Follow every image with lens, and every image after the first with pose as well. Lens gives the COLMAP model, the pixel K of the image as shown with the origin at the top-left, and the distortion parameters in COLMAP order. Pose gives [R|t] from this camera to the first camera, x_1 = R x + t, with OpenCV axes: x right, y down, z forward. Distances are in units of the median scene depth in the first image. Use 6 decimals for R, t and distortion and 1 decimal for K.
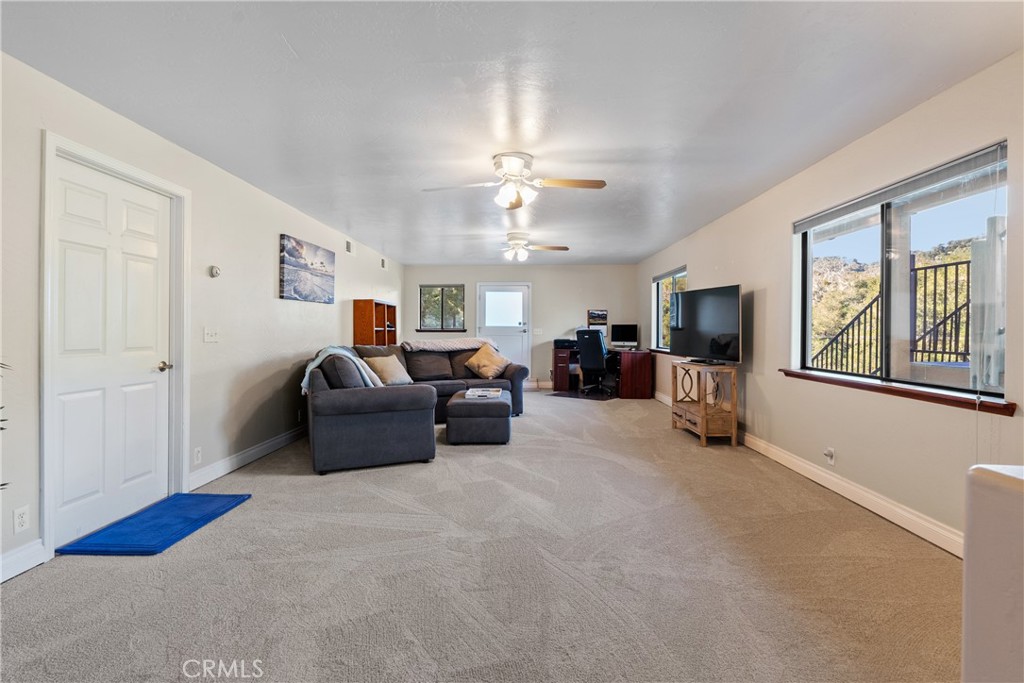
lens RADIAL K [[509.3, 0, 513.0], [0, 509.3, 342.8], [0, 0, 1]] dist [-0.014845, -0.000108]
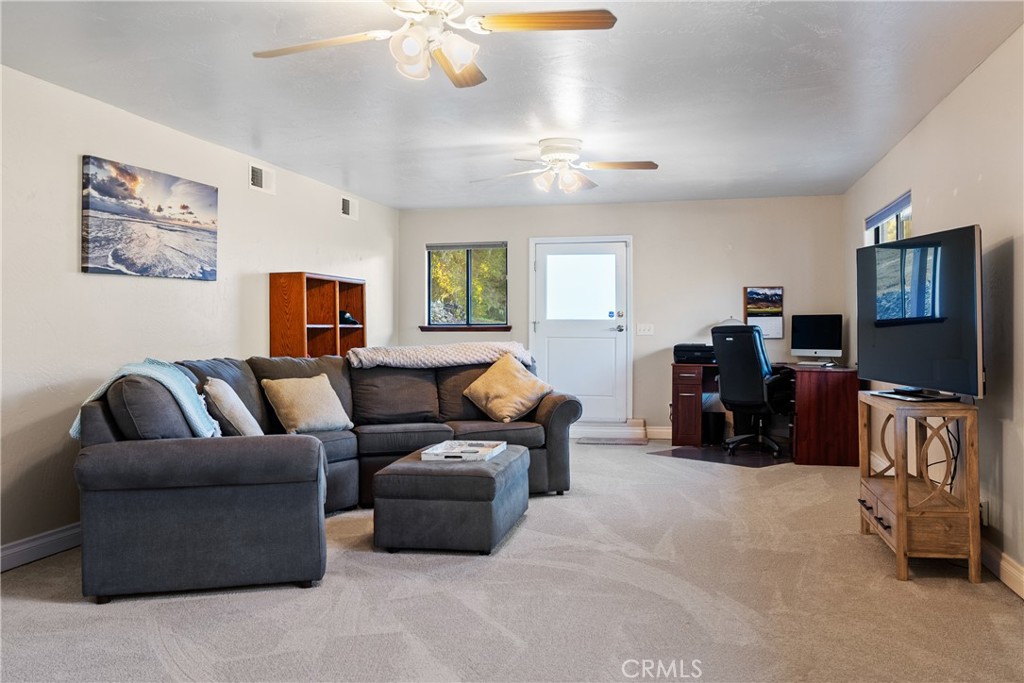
lens RADIAL K [[915.8, 0, 513.3], [0, 915.8, 336.7], [0, 0, 1]] dist [-0.001684, 0.009236]
pose [[0.981778, -0.002447, -0.190017, 0.138021], [-0.000162, 0.999906, -0.013713, -0.002931], [0.190033, 0.013494, 0.981685, 0.084048]]
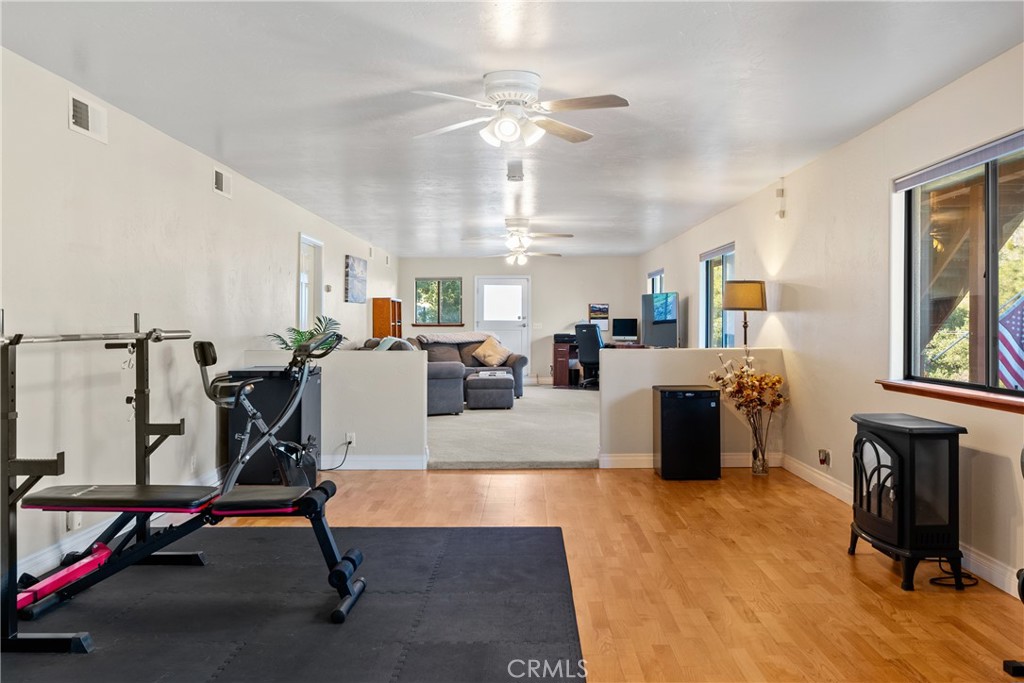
lens RADIAL K [[887.3, 0, 518.0], [0, 887.3, 384.7], [0, 0, 1]] dist [-0.118430, -0.003193]
pose [[0.999868, -0.002044, 0.016129, -0.023662], [0.001337, 0.999043, 0.043714, 0.023186], [-0.016203, -0.043687, 0.998914, -1.019212]]
